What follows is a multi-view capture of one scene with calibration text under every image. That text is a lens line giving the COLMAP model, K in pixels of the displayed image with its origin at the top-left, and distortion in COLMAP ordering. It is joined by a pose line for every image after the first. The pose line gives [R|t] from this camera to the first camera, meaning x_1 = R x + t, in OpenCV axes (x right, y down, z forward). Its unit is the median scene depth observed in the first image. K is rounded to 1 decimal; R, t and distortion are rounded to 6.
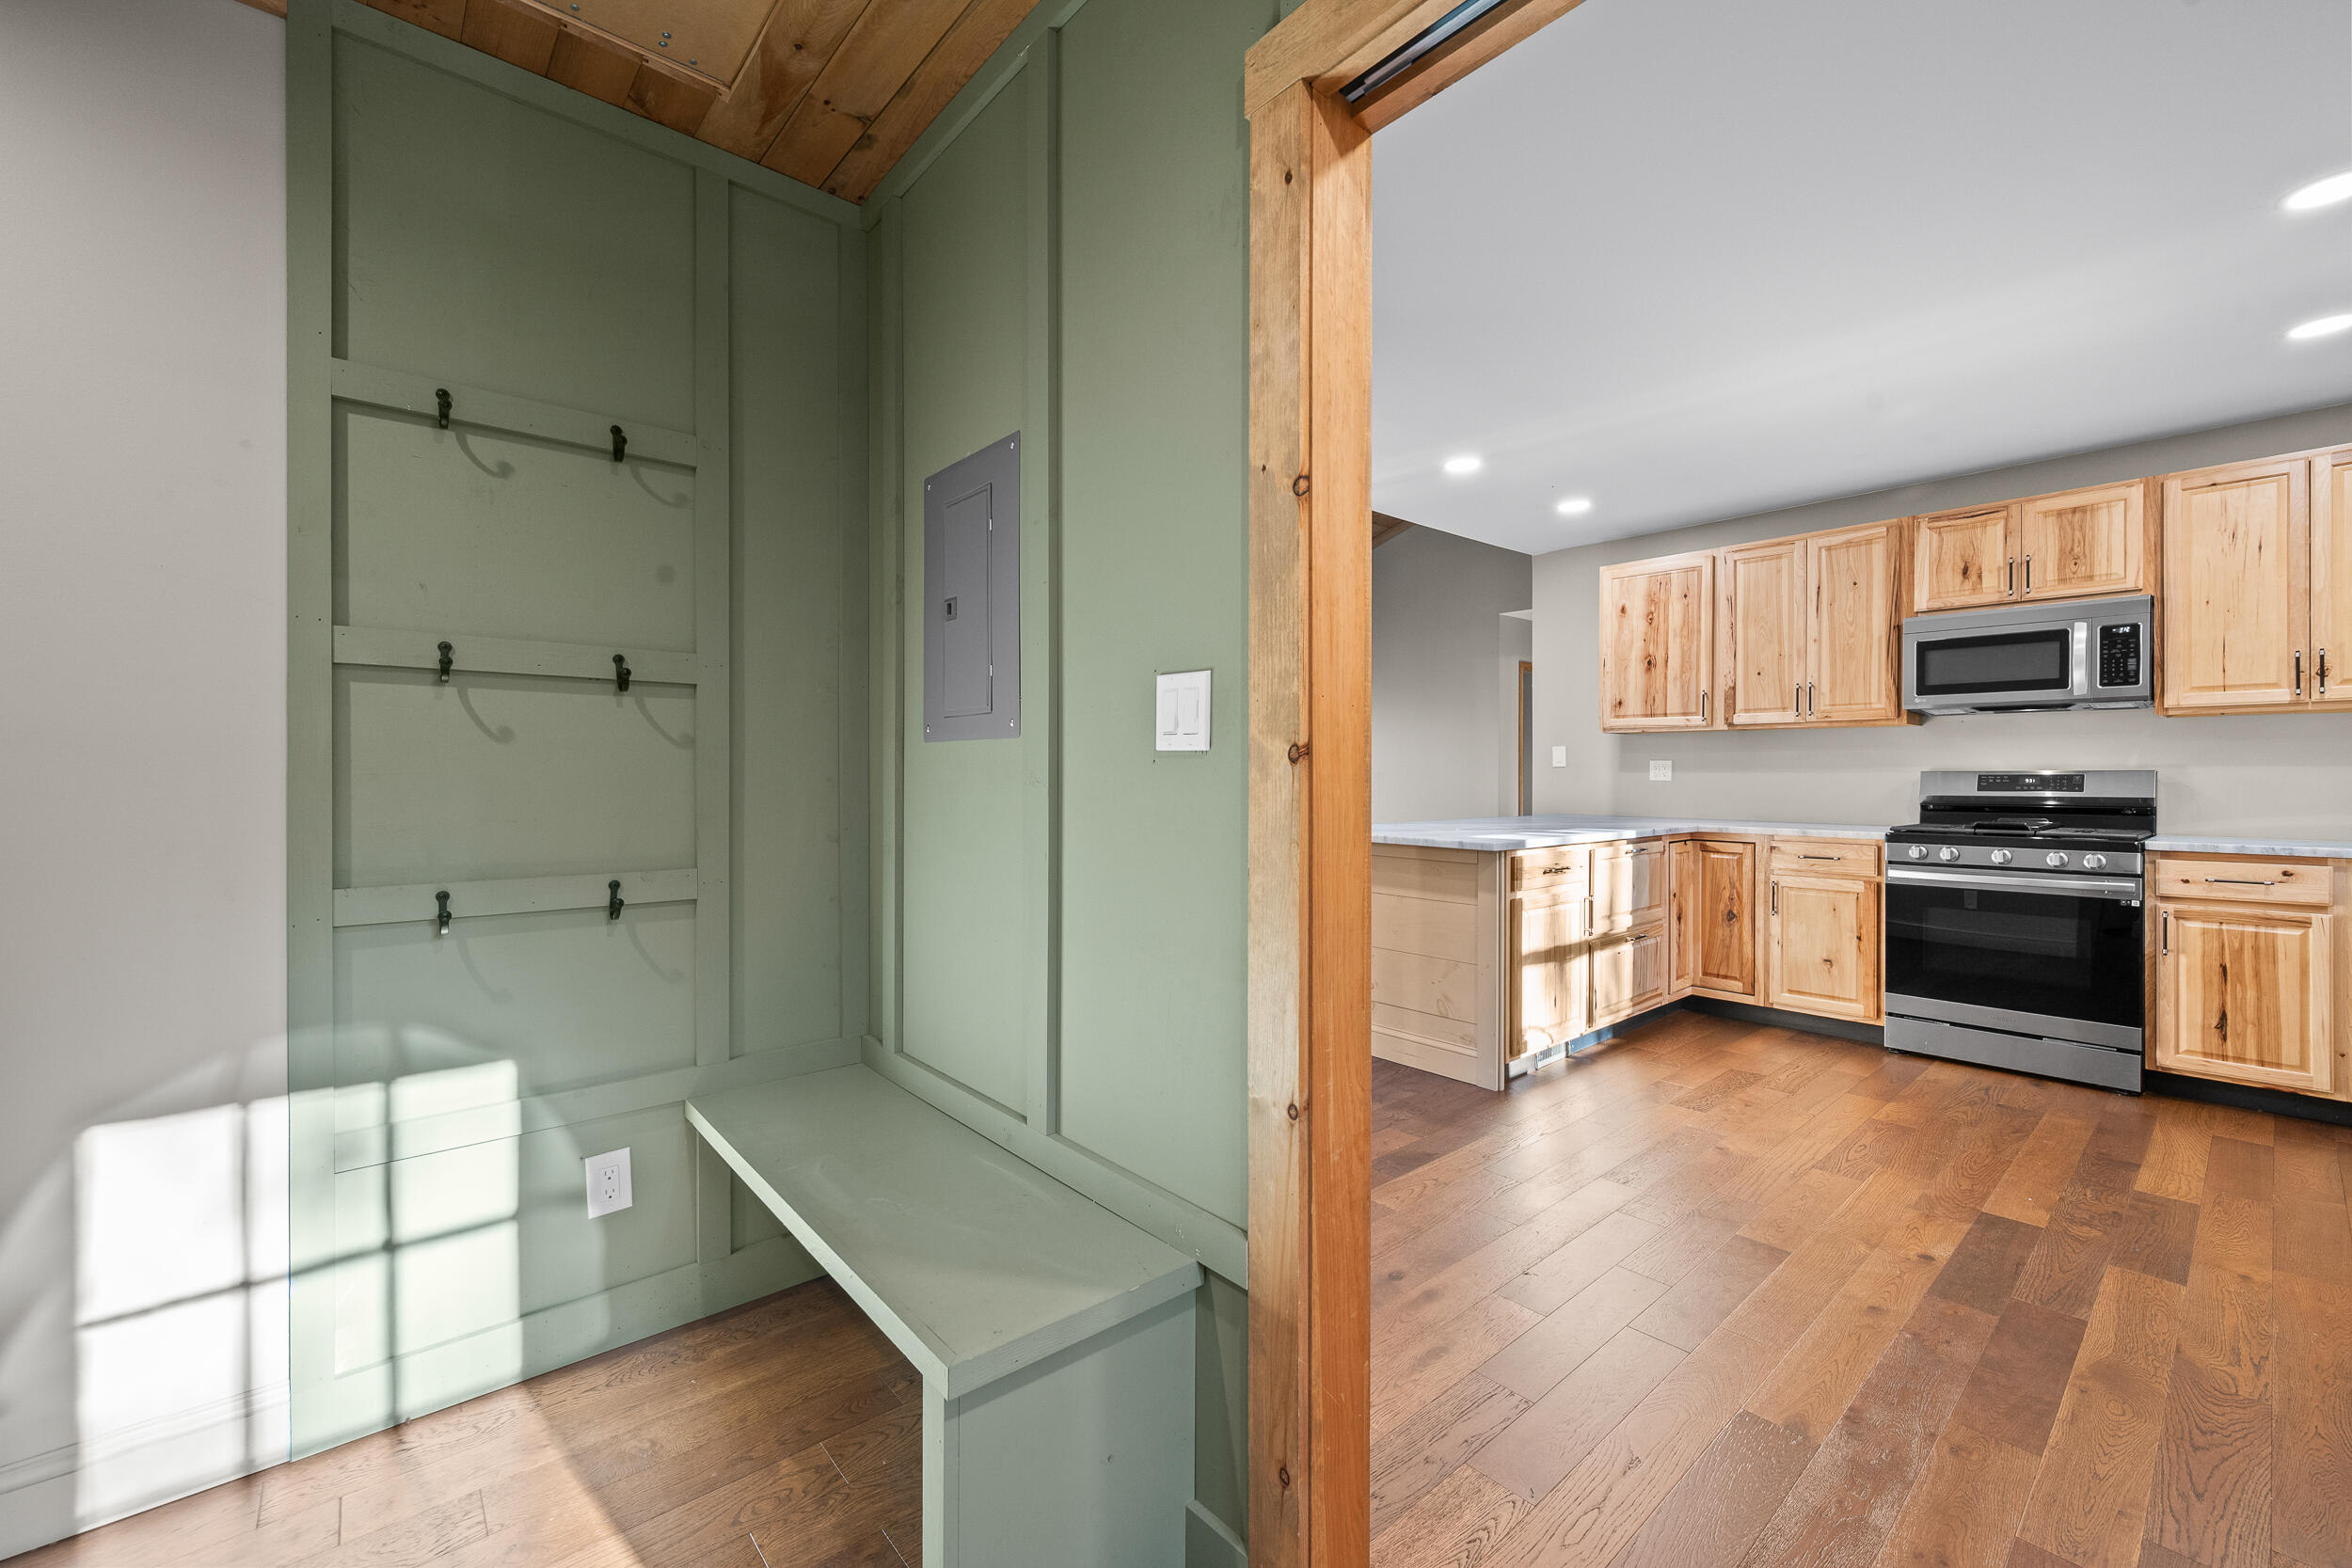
lens RADIAL K [[947.8, 0, 1176.0], [0, 947.8, 778.8], [0, 0, 1]] dist [-0.005680, 0.001533]
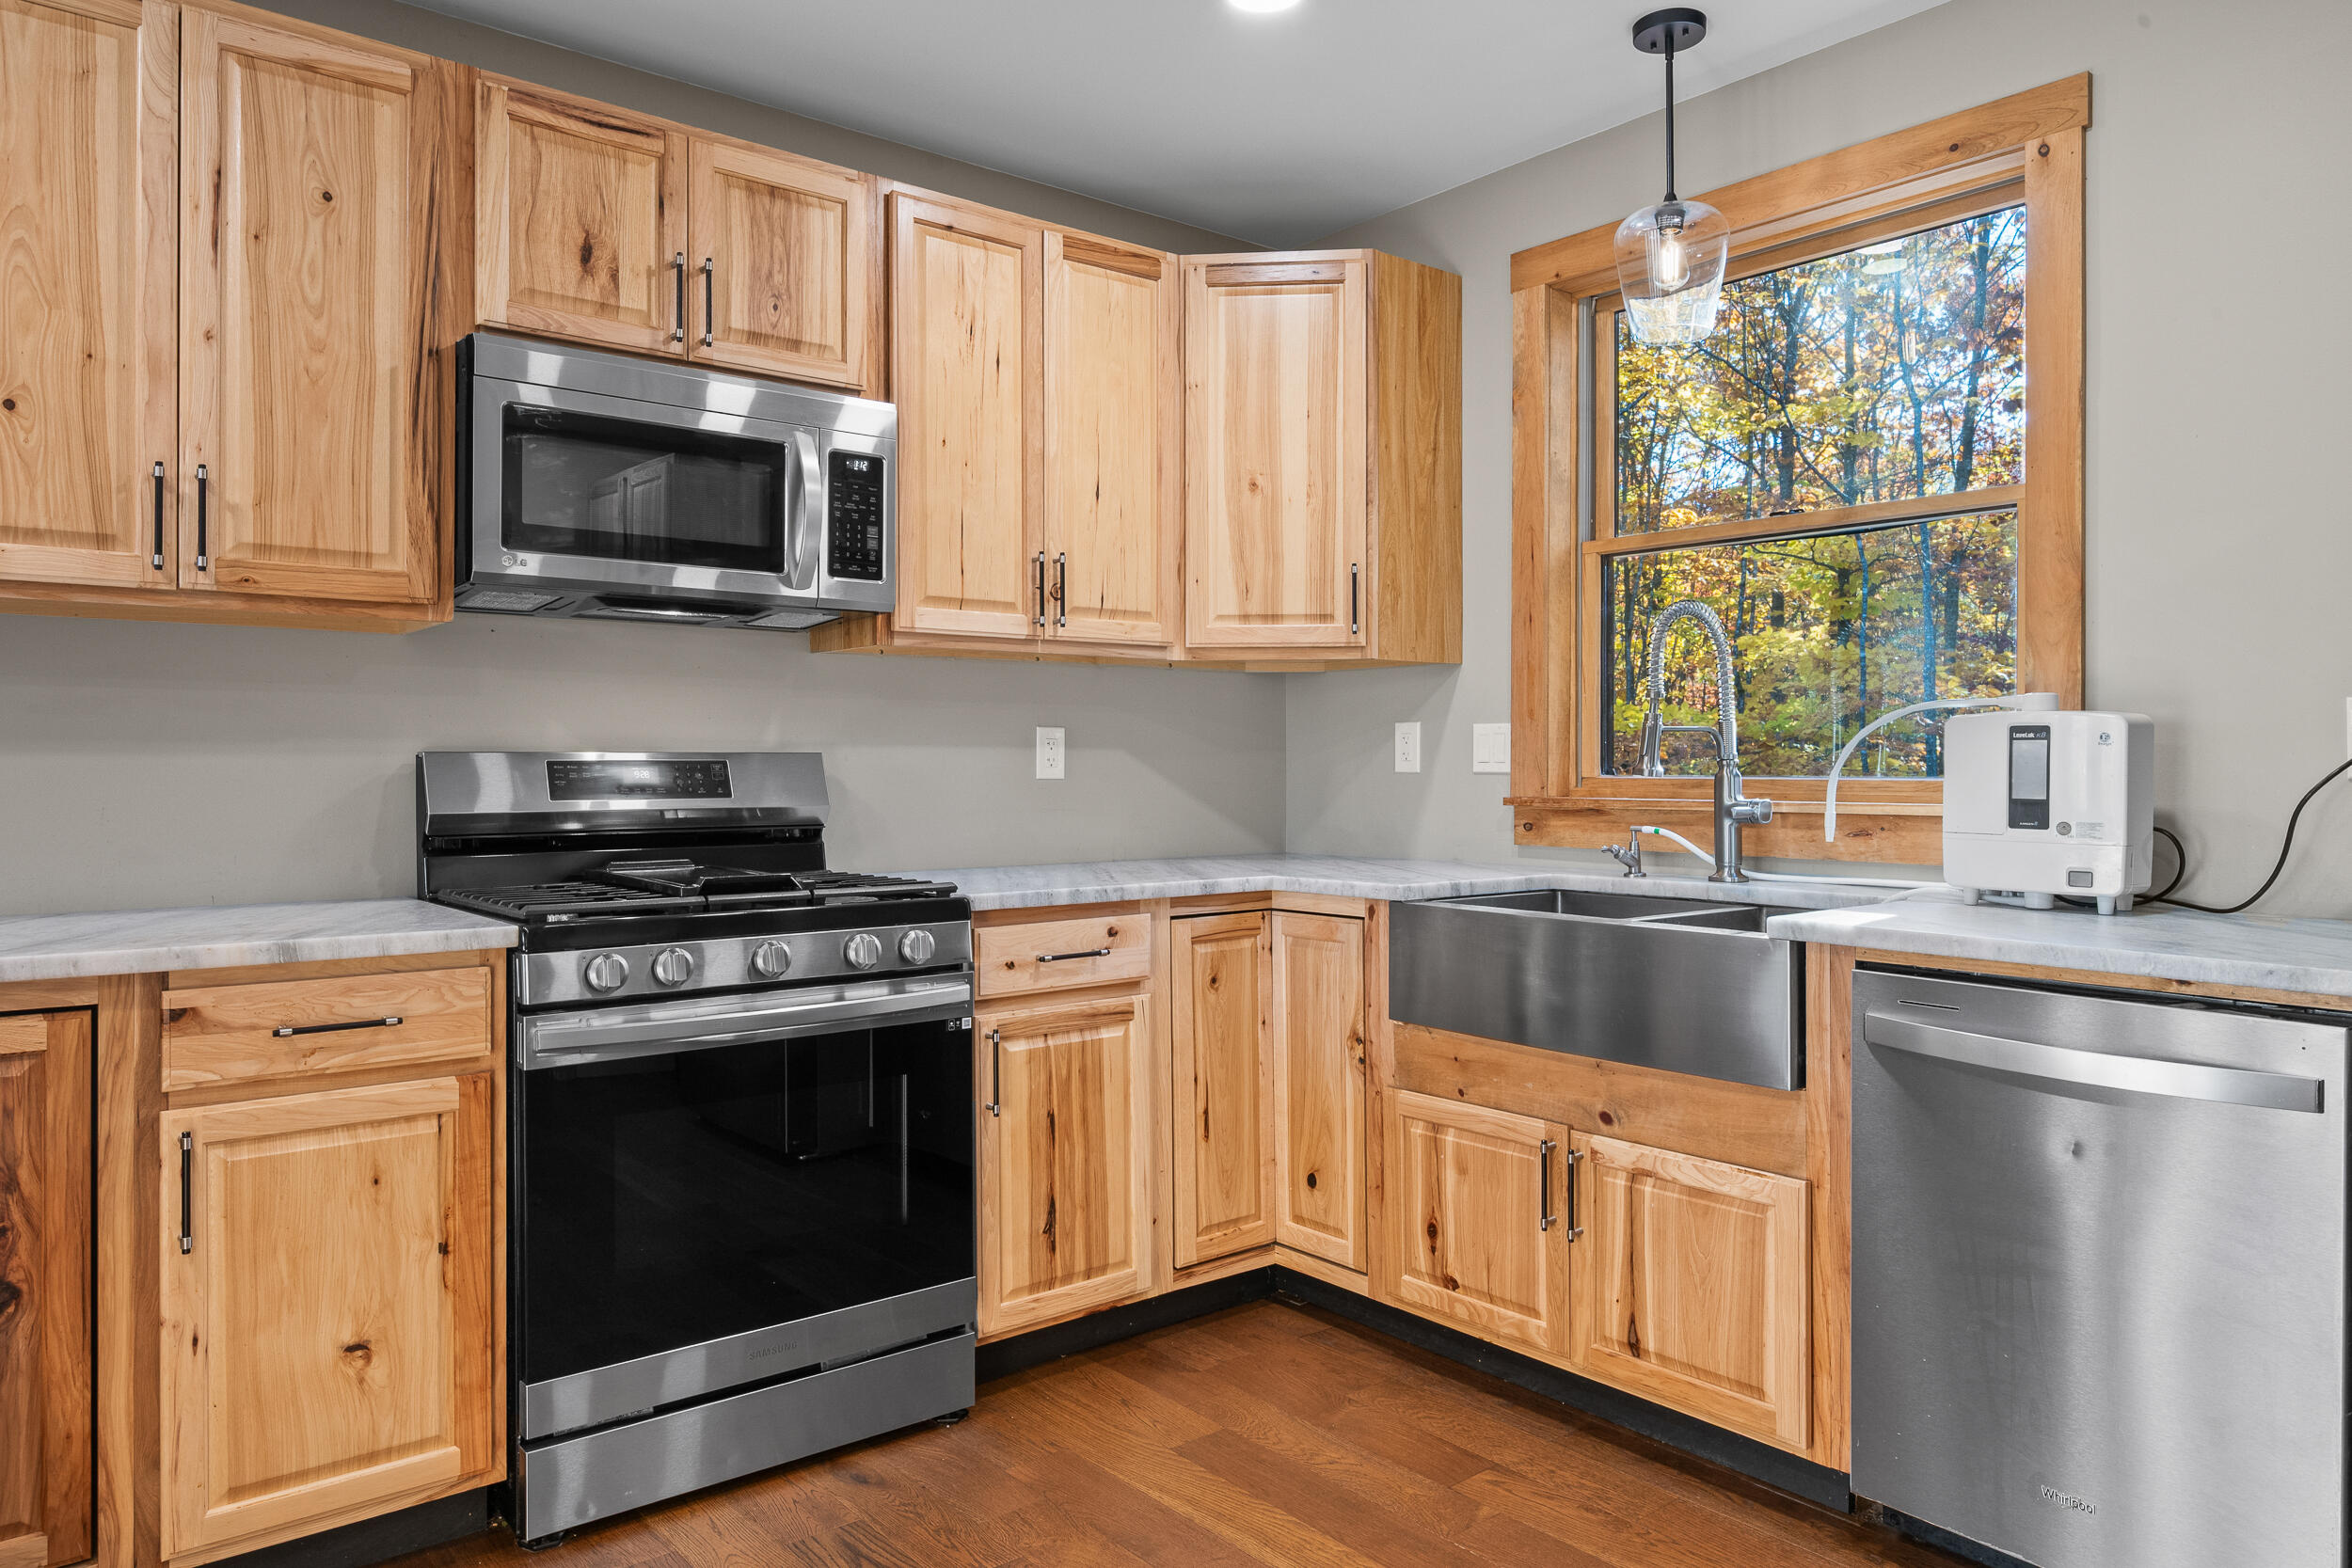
lens RADIAL K [[1543.6, 0, 1190.1], [0, 1543.6, 766.3], [0, 0, 1]] dist [0.005277, -0.008770]
pose [[0.020432, -0.000051, 0.999791, 0.188995], [0.004913, 0.999988, -0.000050, -0.000626], [-0.999779, 0.004913, 0.020432, 0.752870]]
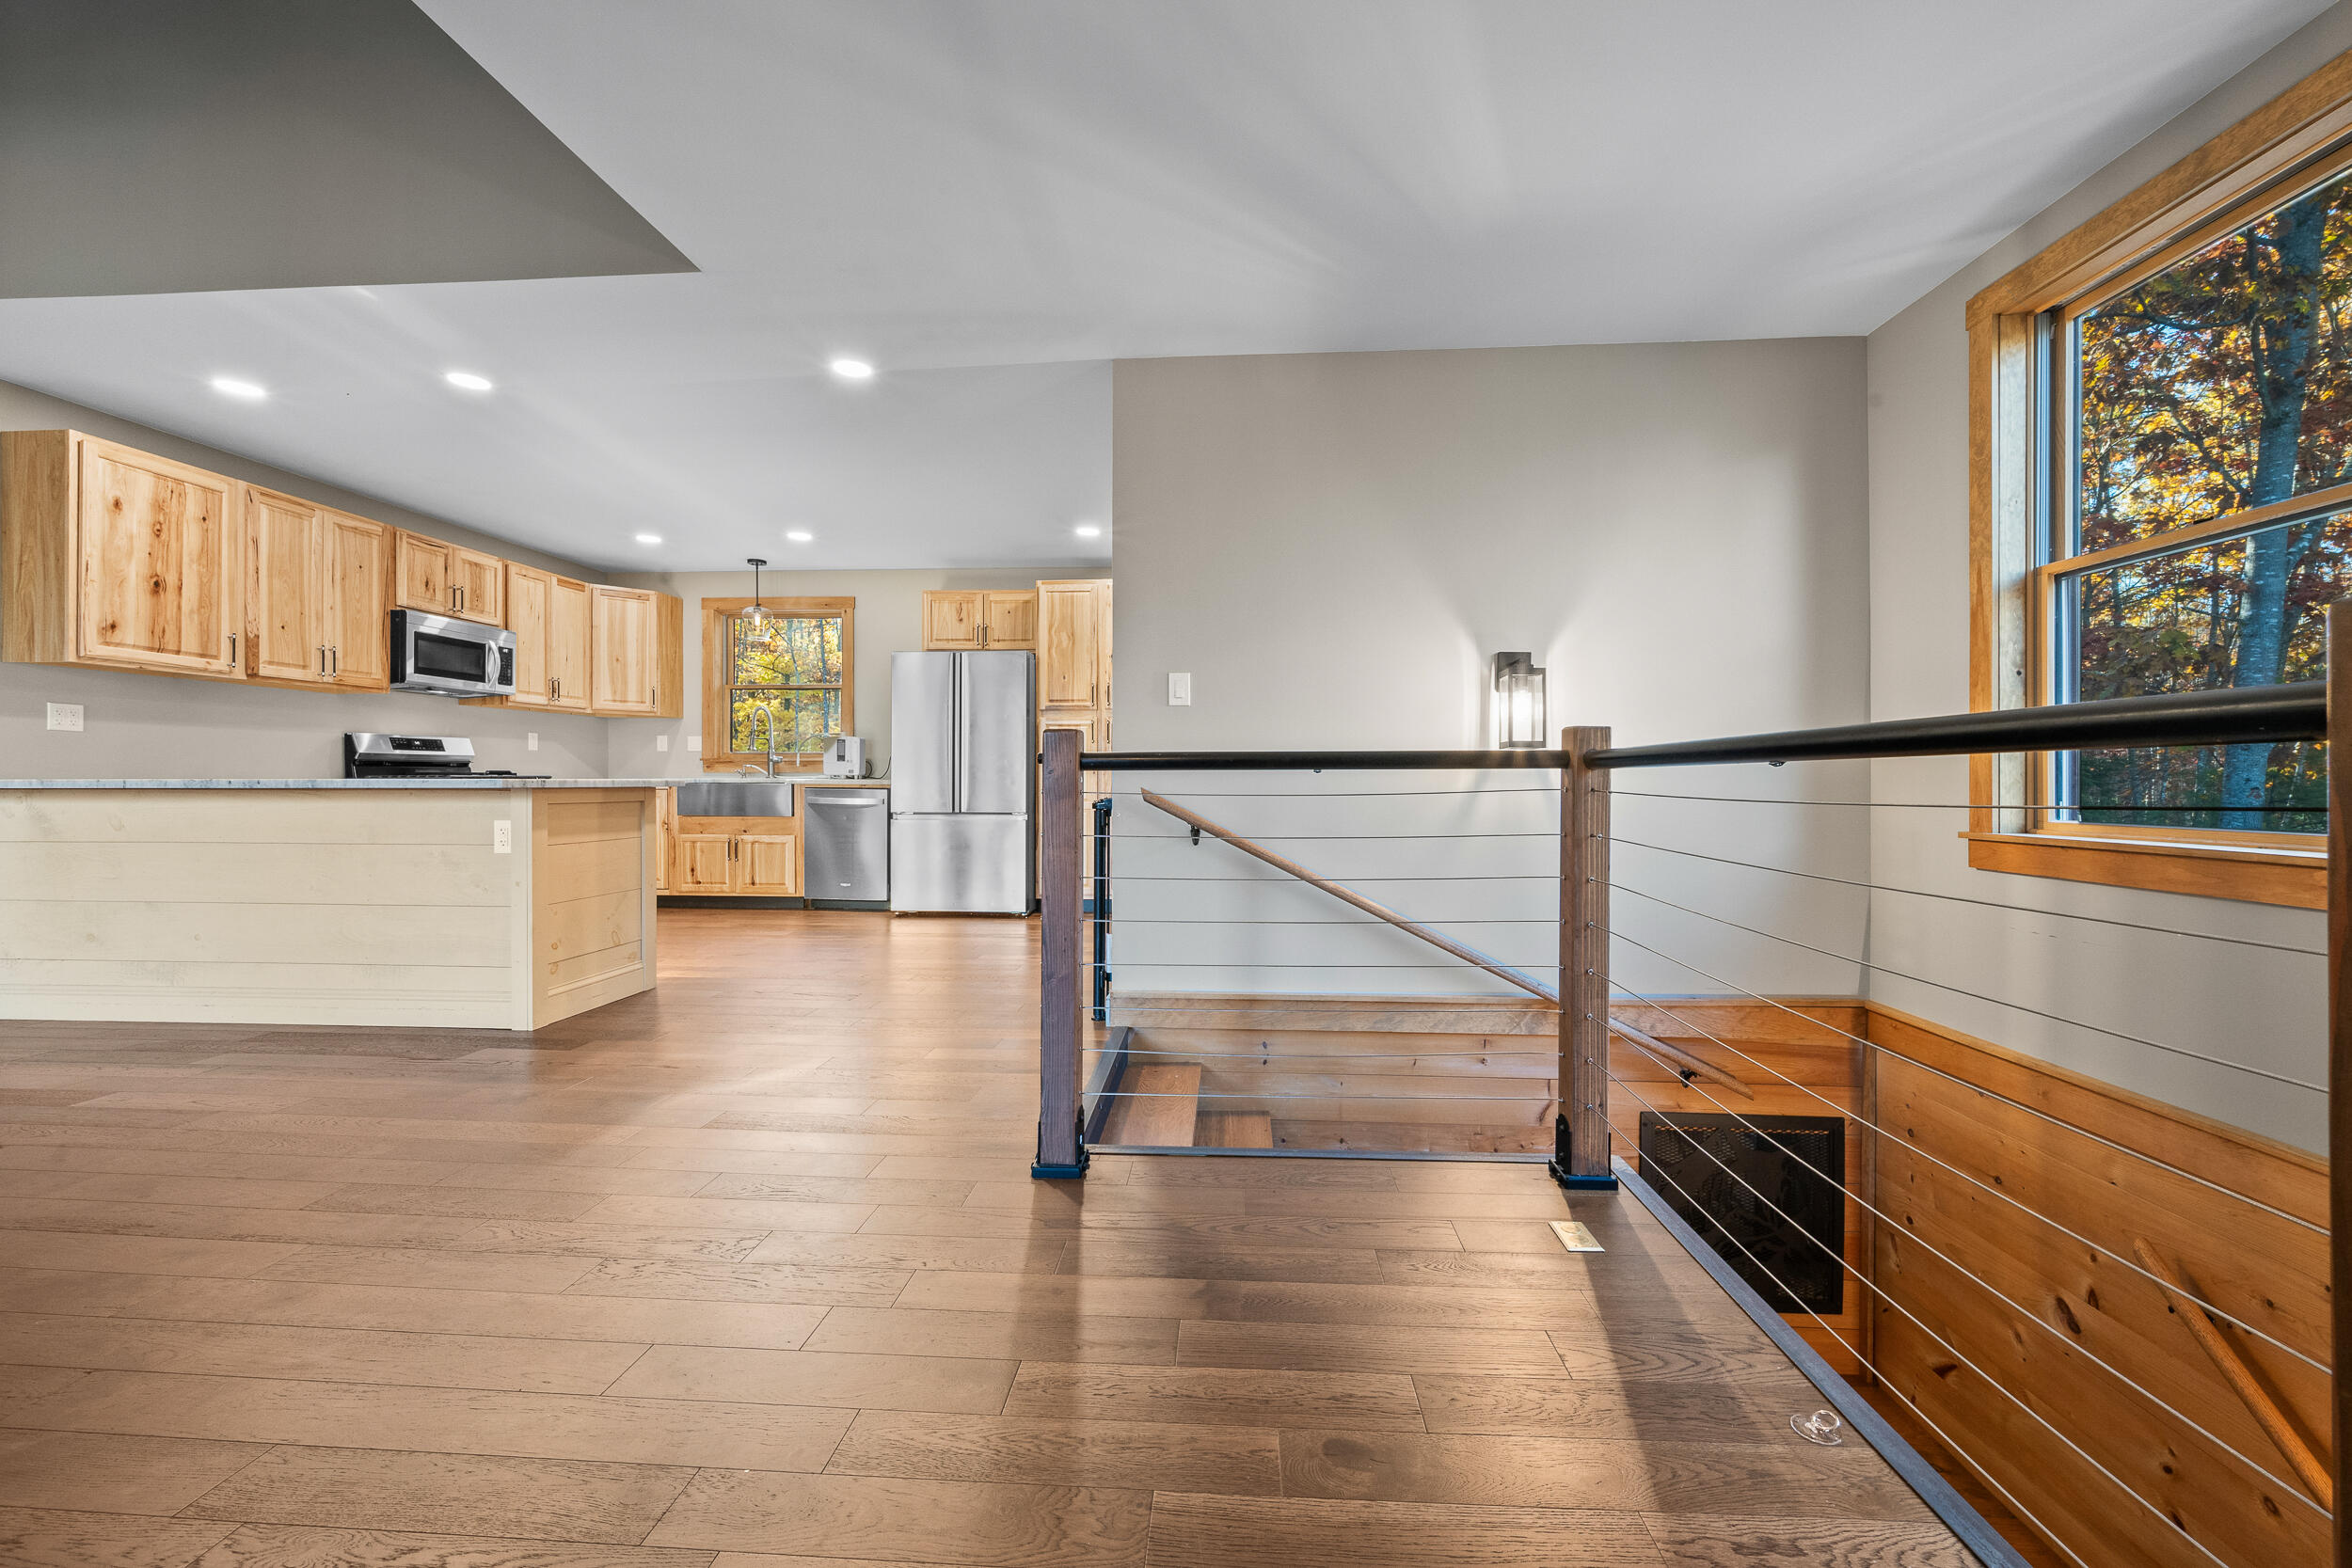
lens RADIAL K [[919.4, 0, 1182.5], [0, 919.4, 781.7], [0, 0, 1]] dist [-0.002071, 0.000952]
pose [[-0.713116, -0.003360, 0.701038, -0.859338], [0.002512, 0.999970, 0.007347, 0.053665], [-0.701041, 0.007000, -0.713086, 1.214687]]
